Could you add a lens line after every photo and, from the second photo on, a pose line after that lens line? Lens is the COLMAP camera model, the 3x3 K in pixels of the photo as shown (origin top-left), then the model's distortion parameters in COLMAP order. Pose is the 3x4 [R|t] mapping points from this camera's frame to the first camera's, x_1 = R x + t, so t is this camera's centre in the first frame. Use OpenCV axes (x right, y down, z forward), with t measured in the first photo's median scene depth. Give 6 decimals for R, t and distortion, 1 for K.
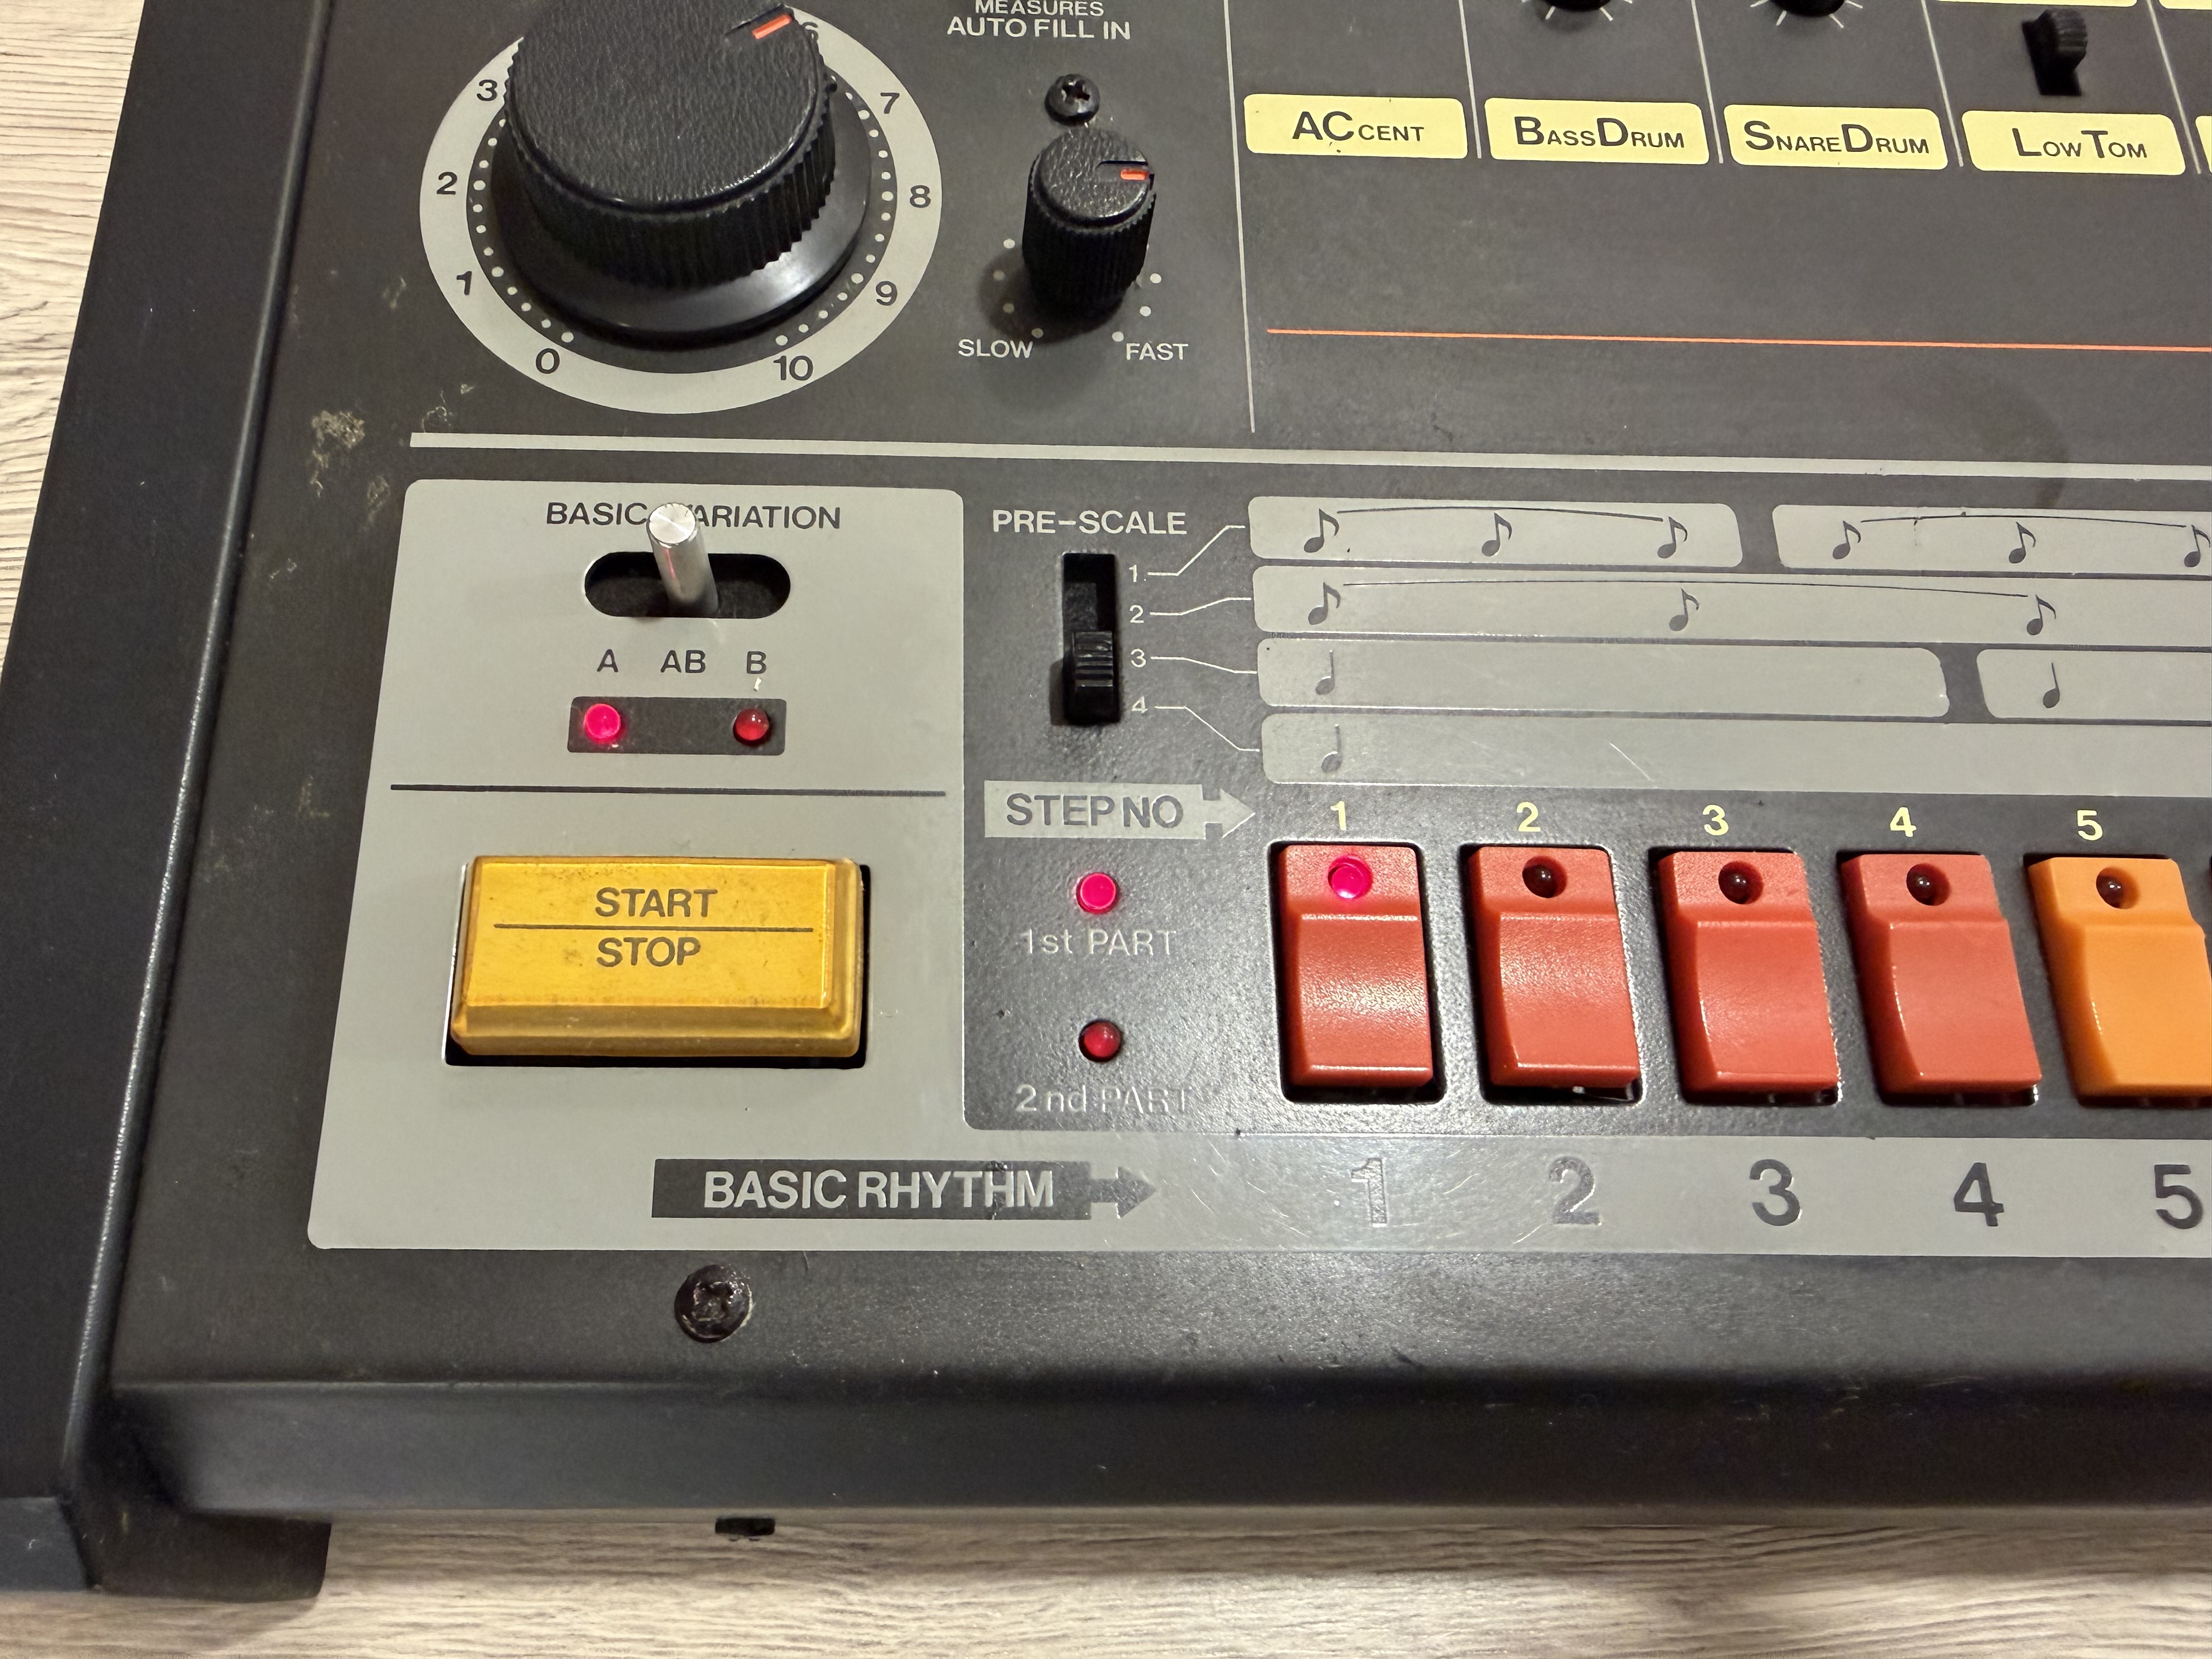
lens RADIAL K [[1562.6, 0, 978.3], [0, 1562.6, 841.1], [0, 0, 1]] dist [-0.001506, 0.028046]
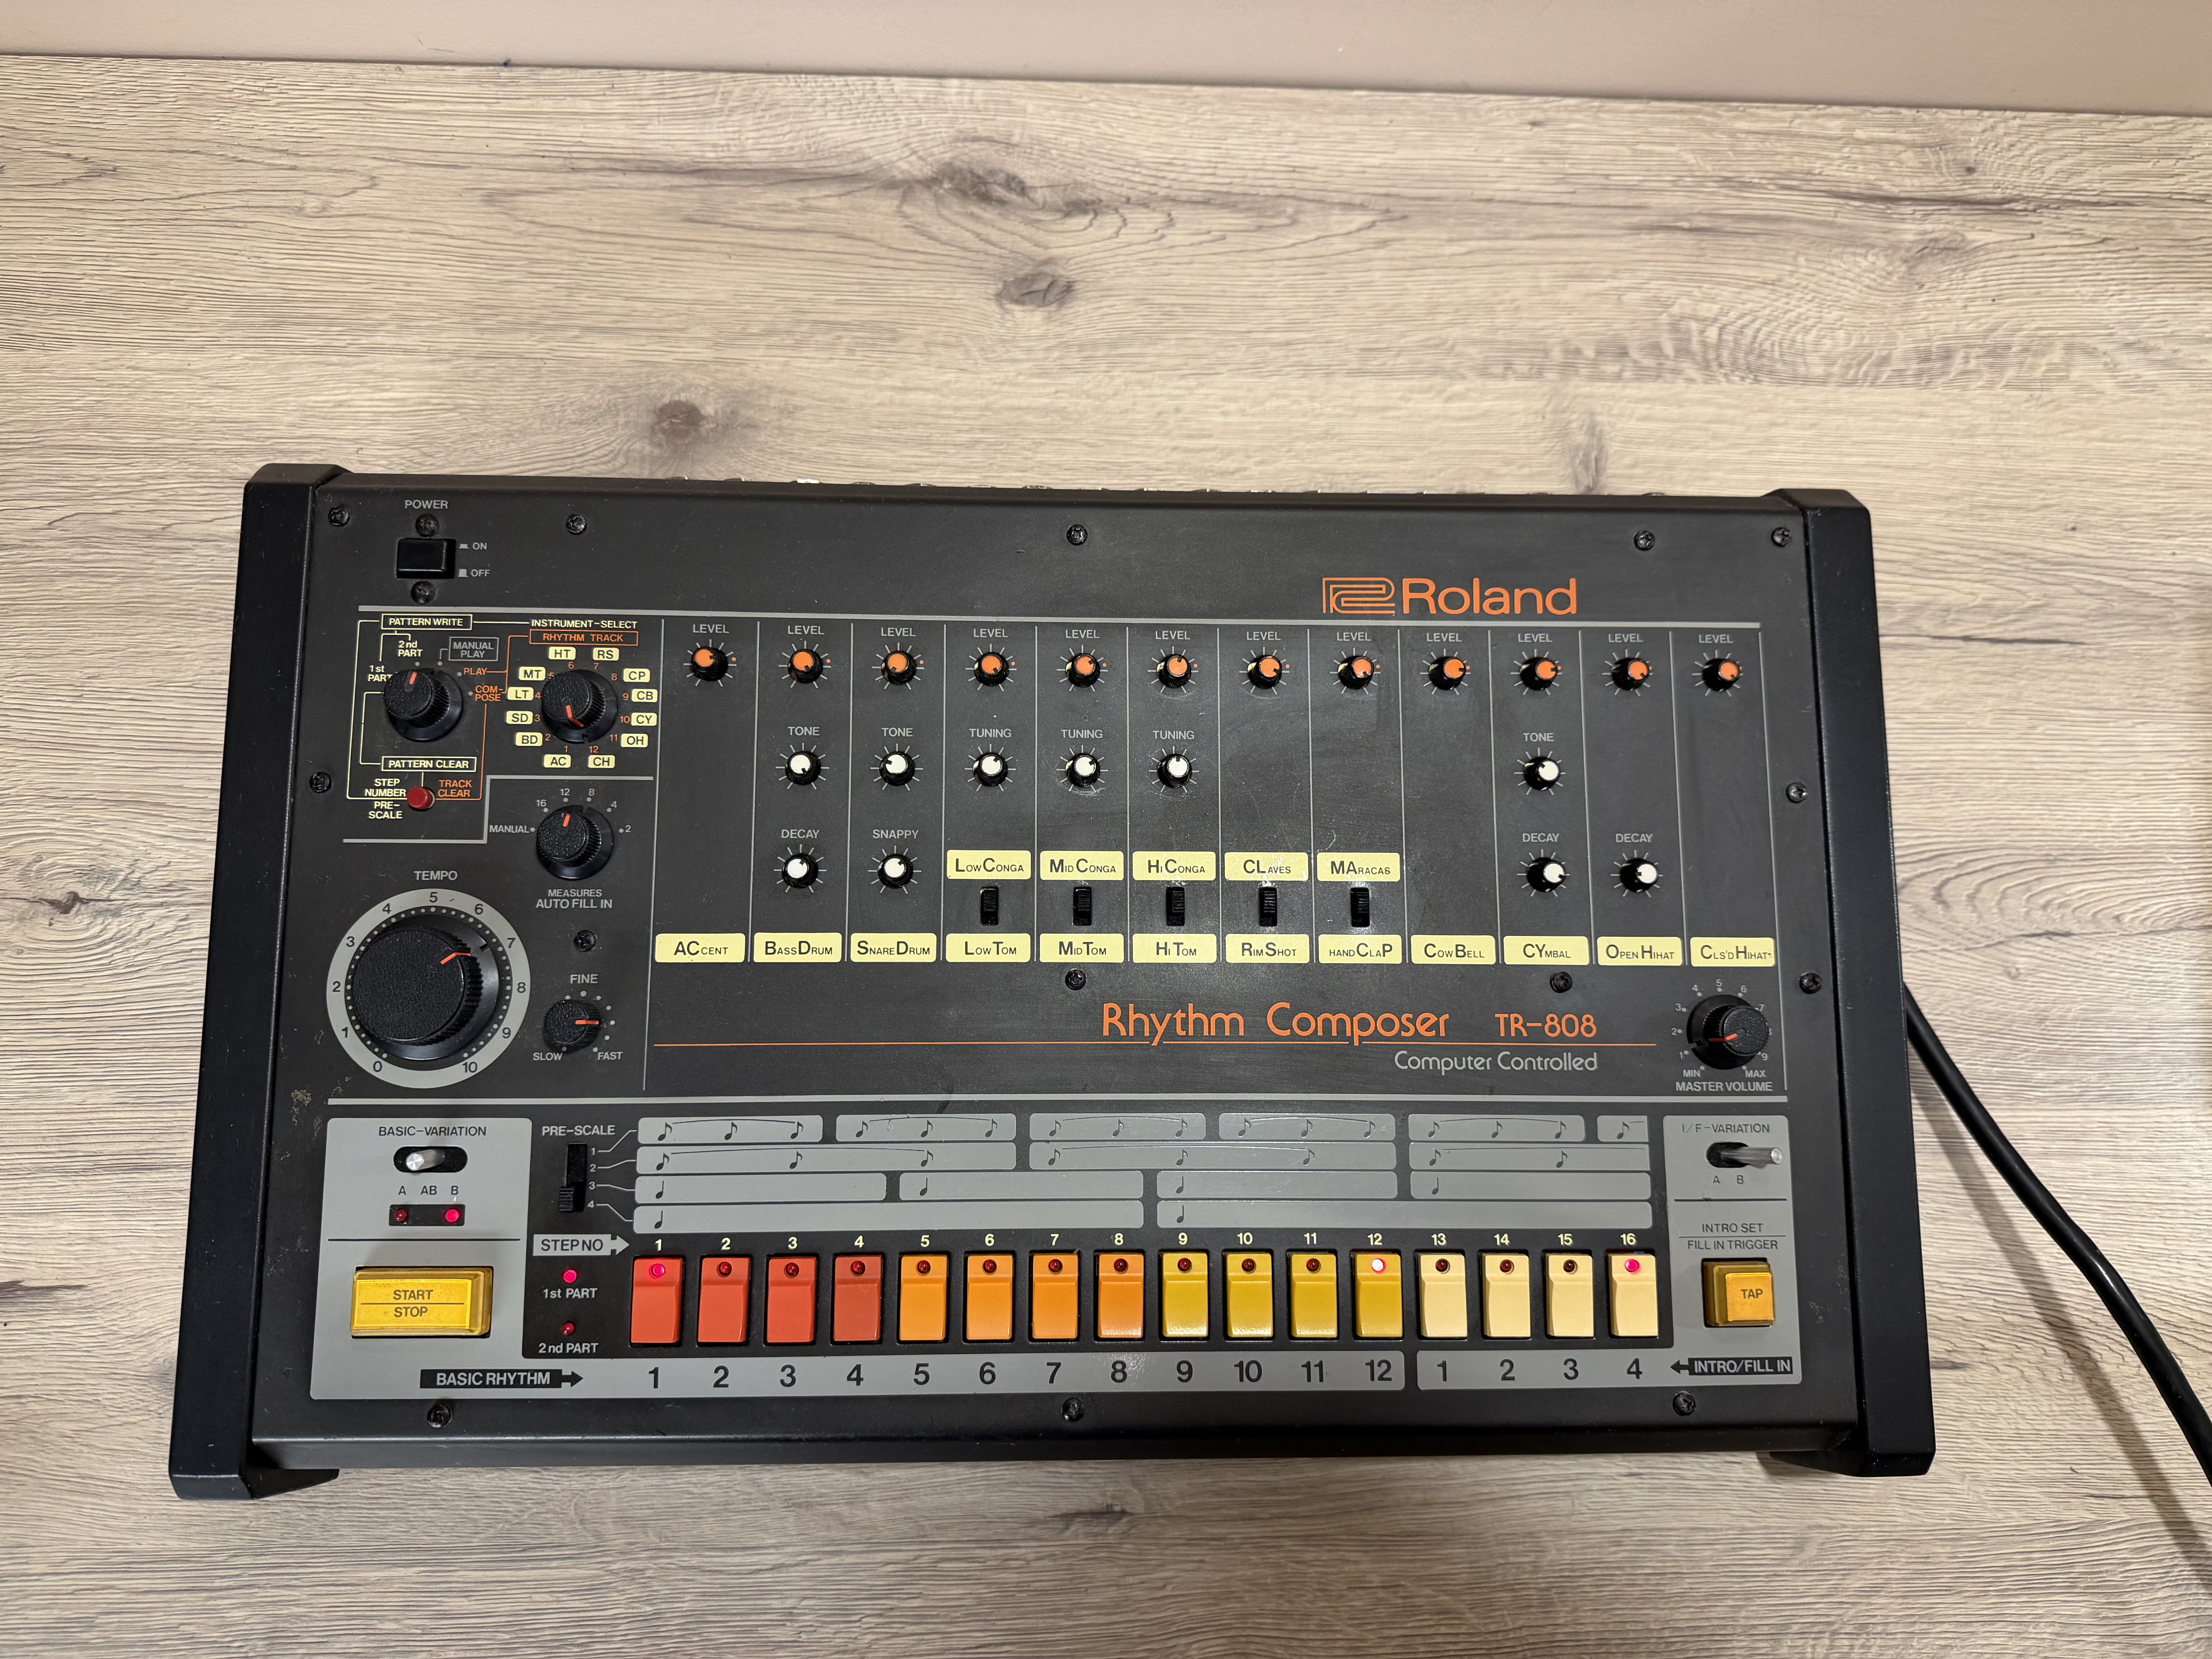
lens RADIAL K [[1585.9, 0, 1110.5], [0, 1585.9, 819.5], [0, 0, 1]] dist [0.171324, -0.420341]
pose [[0.999968, 0.002333, 0.007662, 0.922312], [-0.003694, 0.983150, 0.182761, -1.184296], [-0.007107, -0.182784, 0.983127, -1.587275]]
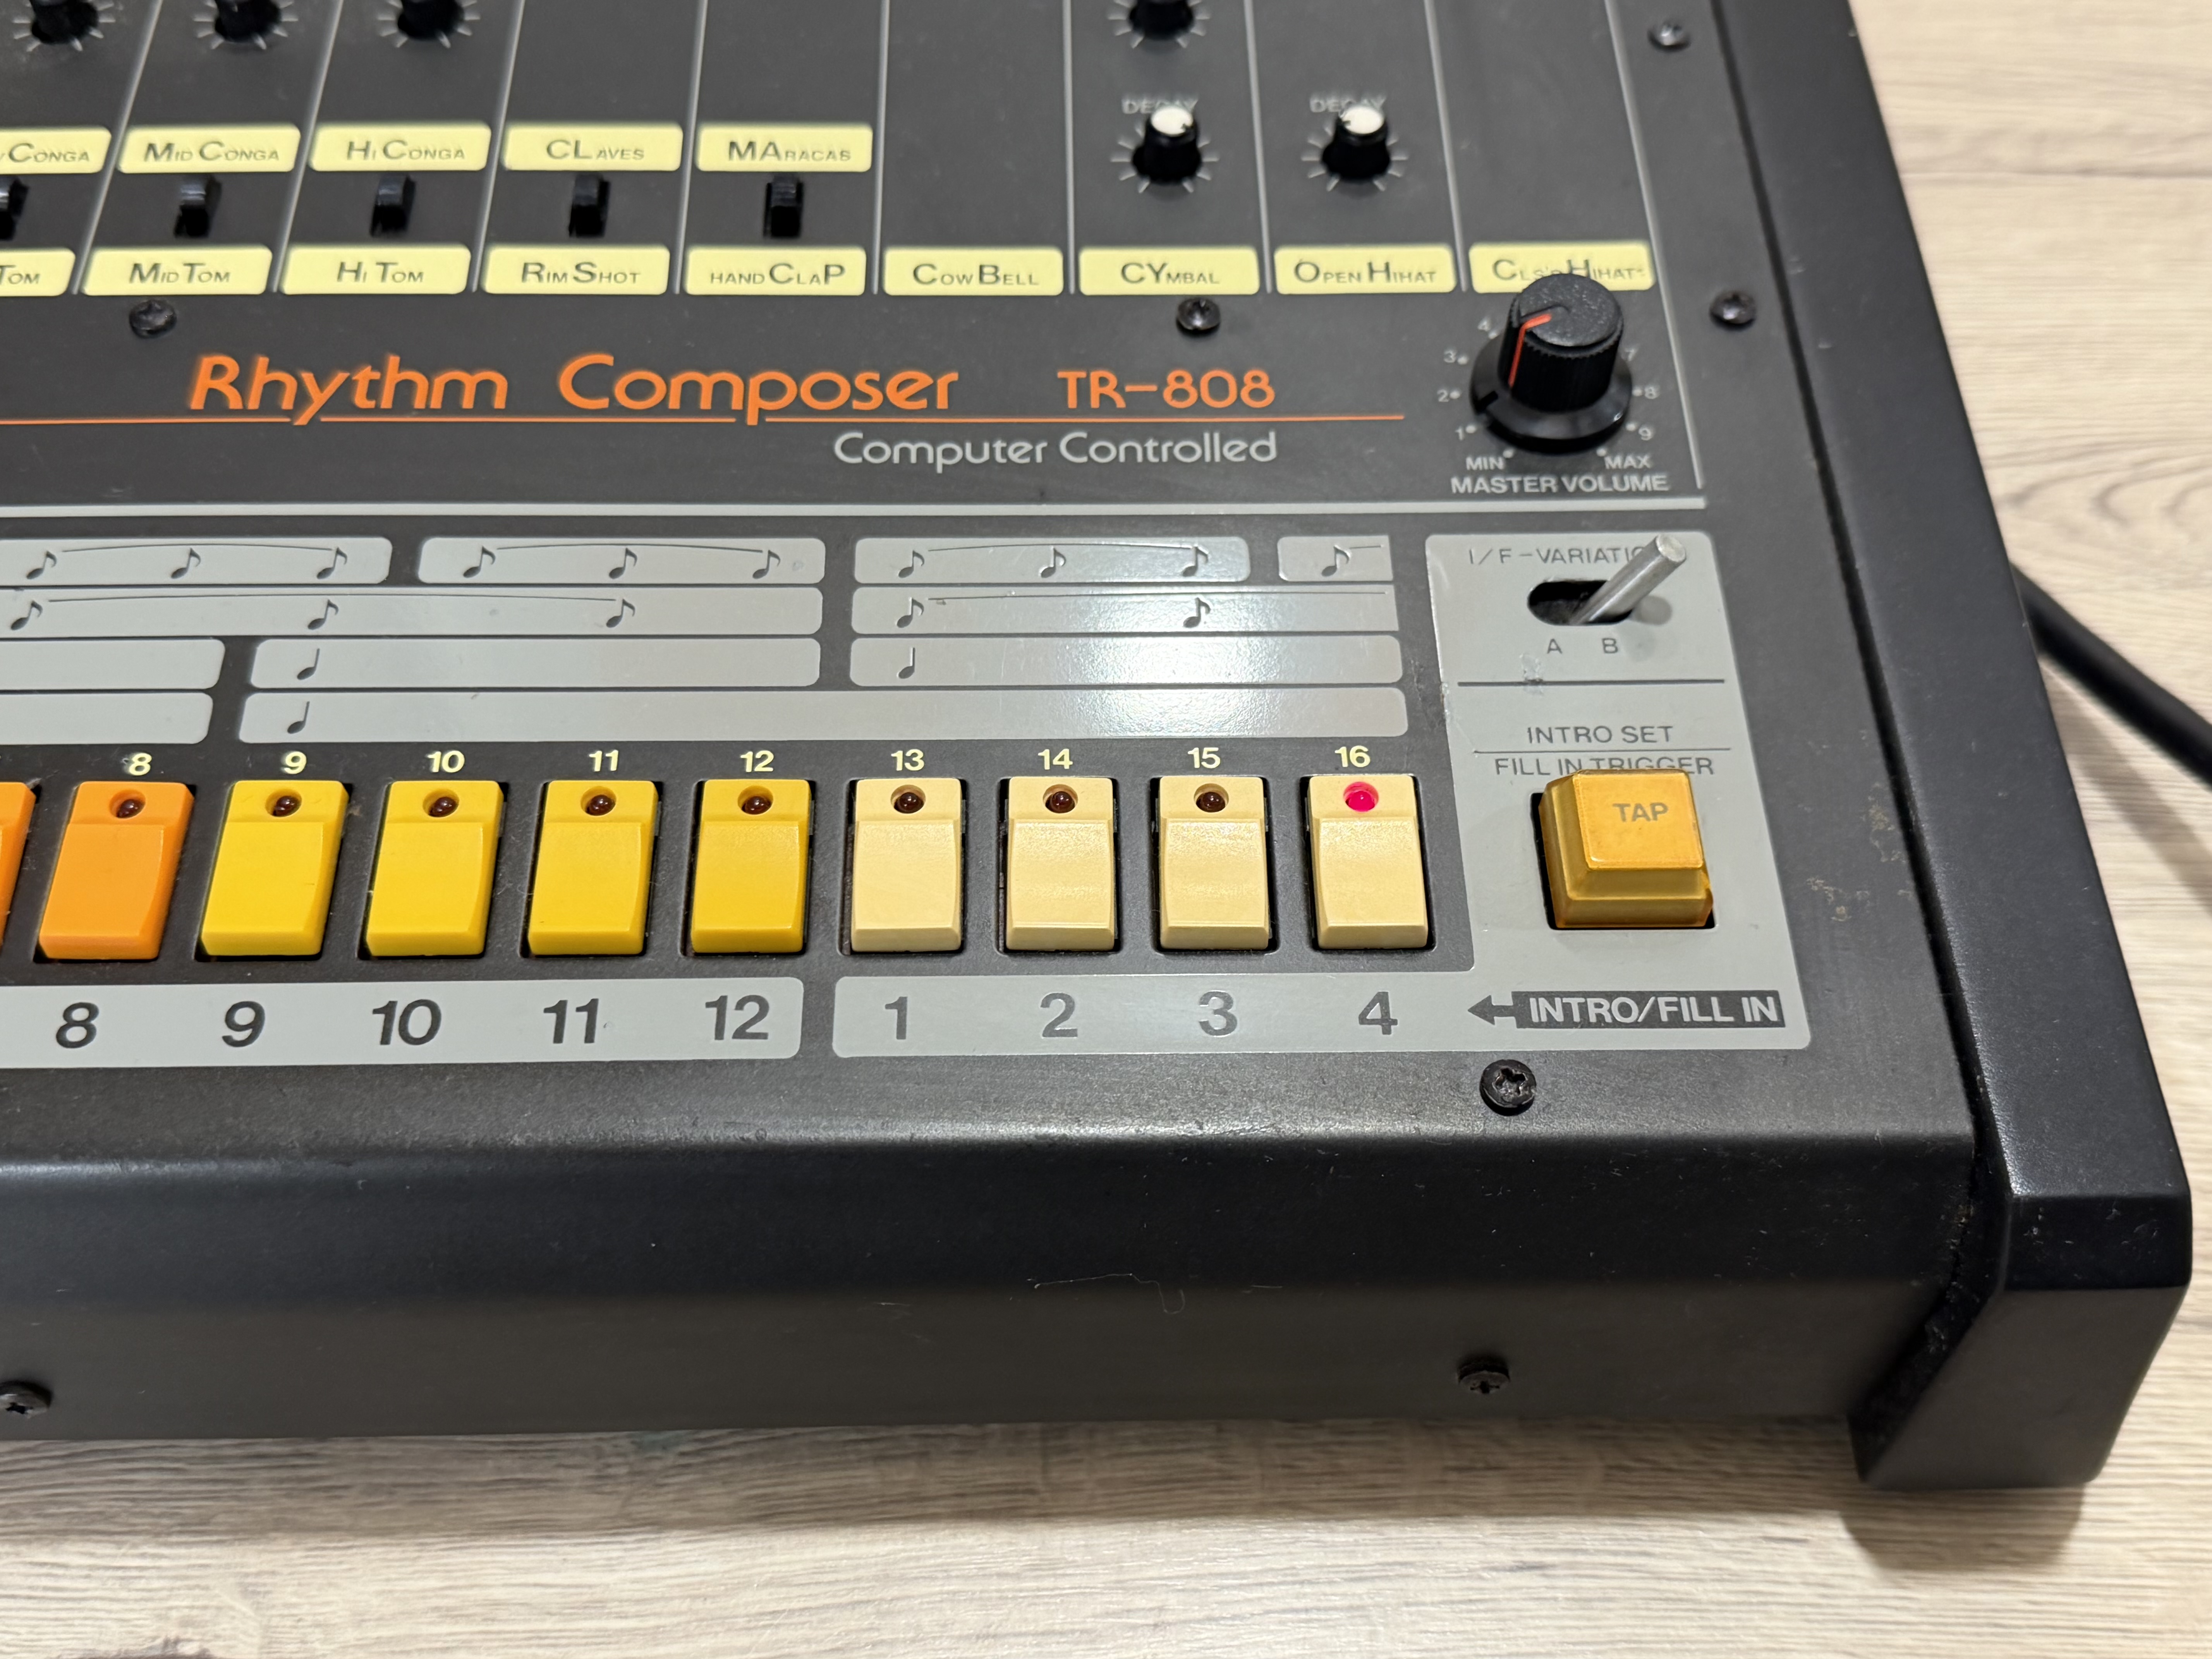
lens RADIAL K [[2378.1, 0, 1106.0], [0, 2378.1, 829.5], [0, 0, 1]] dist [0.201830, -0.561165]
pose [[0.999410, -0.030766, -0.015274, 1.664595], [0.026213, 0.970491, -0.239710, 0.466910], [0.022199, 0.239168, 0.970724, -0.715900]]
